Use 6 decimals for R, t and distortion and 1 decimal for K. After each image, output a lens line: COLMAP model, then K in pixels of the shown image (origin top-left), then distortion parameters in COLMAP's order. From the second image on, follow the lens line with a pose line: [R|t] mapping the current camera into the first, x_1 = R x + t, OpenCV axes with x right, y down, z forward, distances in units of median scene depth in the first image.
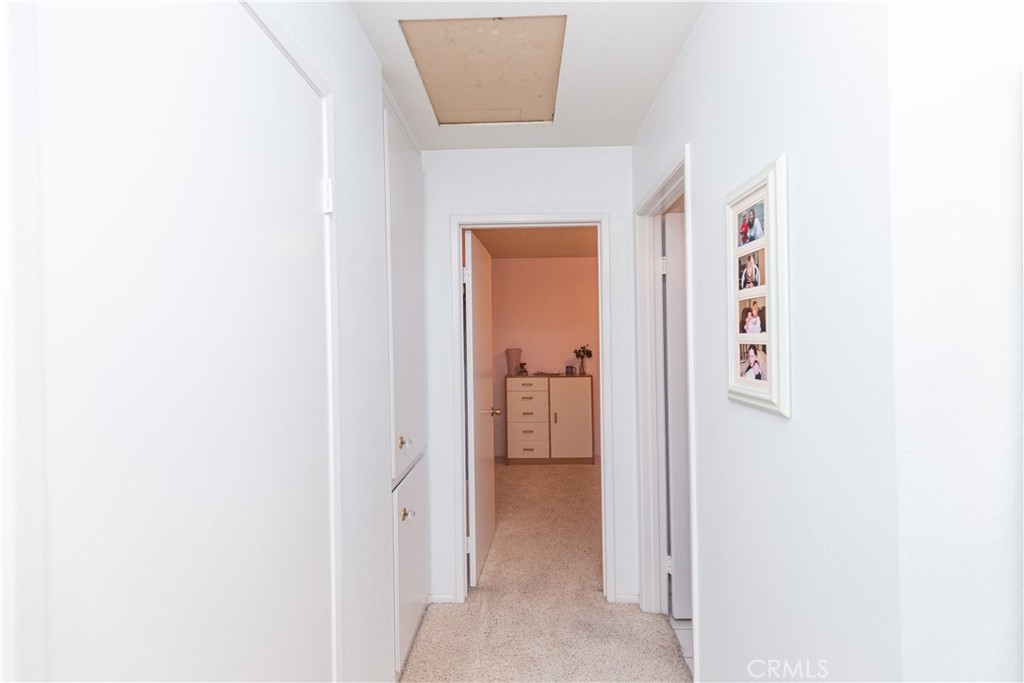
lens RADIAL K [[456.1, 0, 512.0], [0, 456.1, 341.5], [0, 0, 1]] dist [0.013734, -0.005601]
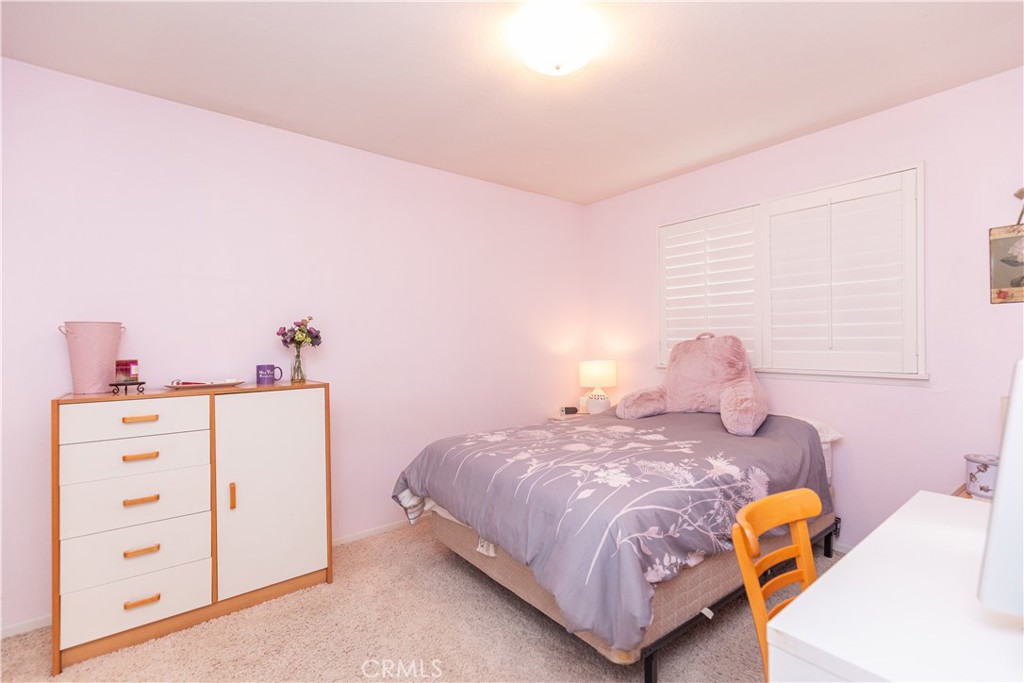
lens RADIAL K [[456.1, 0, 512.0], [0, 456.1, 341.5], [0, 0, 1]] dist [0.013734, -0.005601]
pose [[0.782829, -0.000035, 0.622237, 0.036800], [0.004194, 0.999978, -0.005220, 0.035361], [-0.622222, 0.006696, 0.782812, 0.520733]]
